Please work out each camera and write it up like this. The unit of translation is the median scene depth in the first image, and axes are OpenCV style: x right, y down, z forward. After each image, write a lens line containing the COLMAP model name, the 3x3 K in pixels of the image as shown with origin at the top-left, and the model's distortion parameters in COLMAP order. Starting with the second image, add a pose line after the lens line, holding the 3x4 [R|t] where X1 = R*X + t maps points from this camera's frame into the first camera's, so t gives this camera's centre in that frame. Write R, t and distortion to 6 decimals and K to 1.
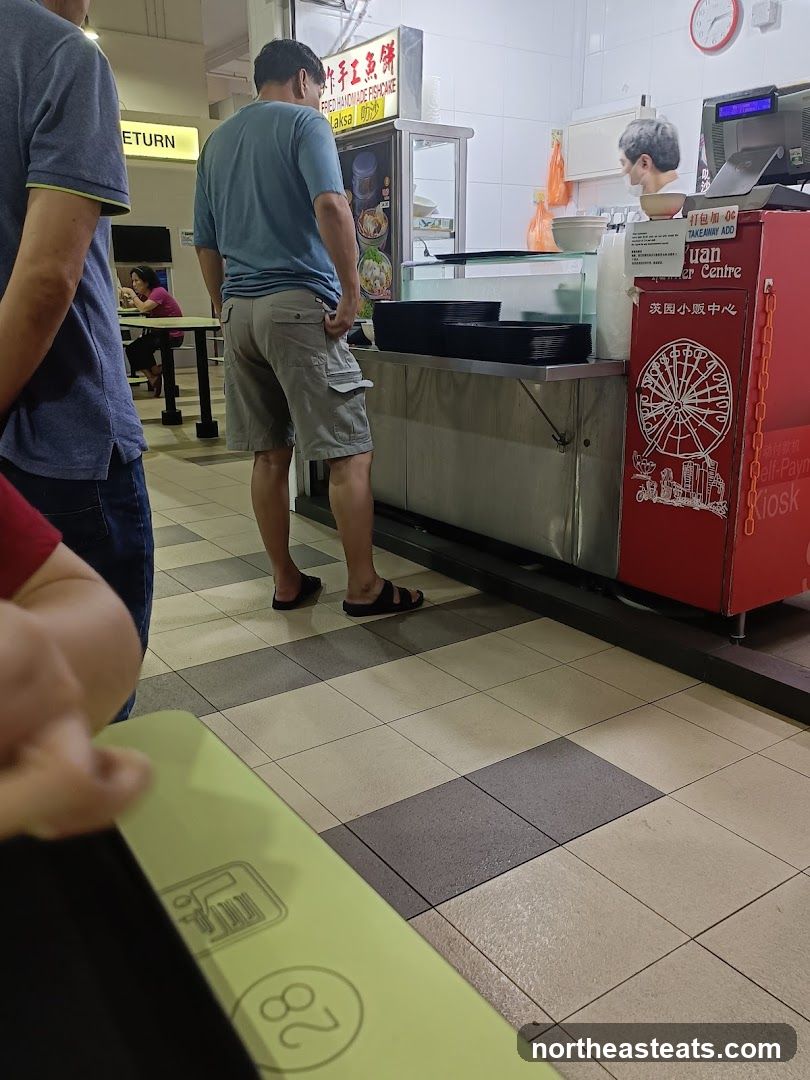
lens RADIAL K [[913.6, 0, 405.0], [0, 913.6, 540.0], [0, 0, 1]] dist [0.060876, 0.004961]
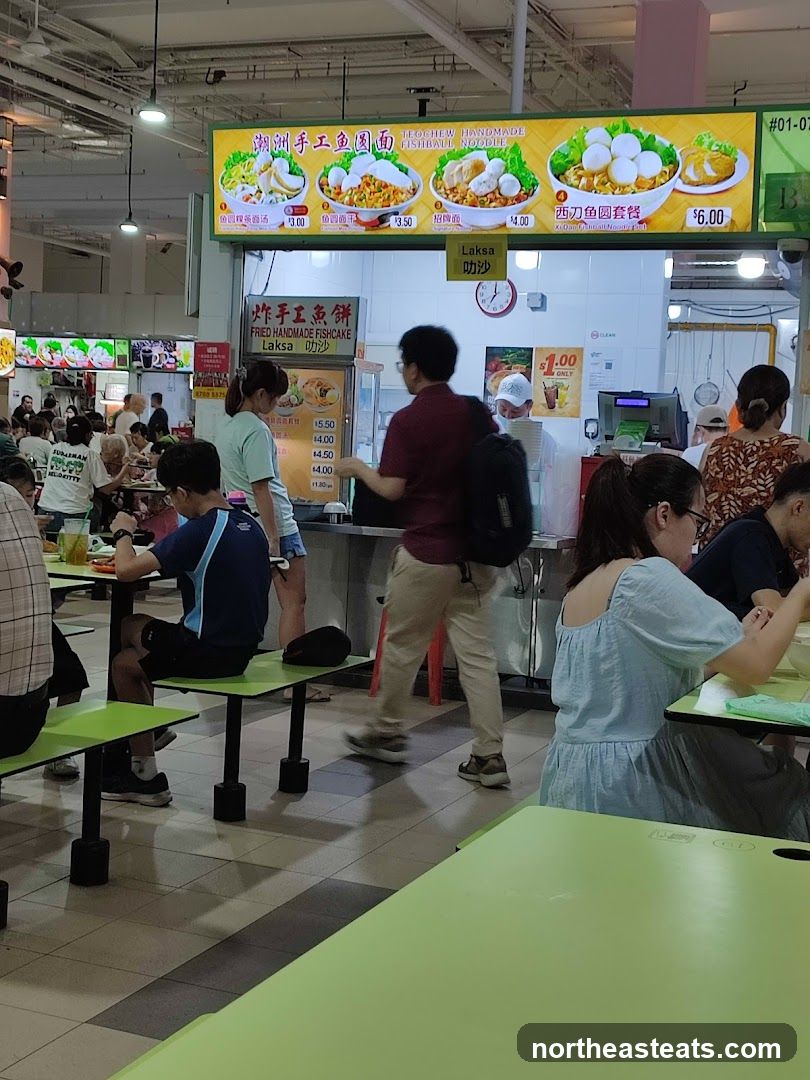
lens RADIAL K [[1546.8, 0, 405.0], [0, 1546.8, 540.0], [0, 0, 1]] dist [0.019160, -0.080765]
pose [[0.820629, 0.002345, 0.571457, -1.183847], [0.103729, 0.982769, -0.152991, 0.145306], [-0.561968, 0.184826, 0.806245, -0.758896]]
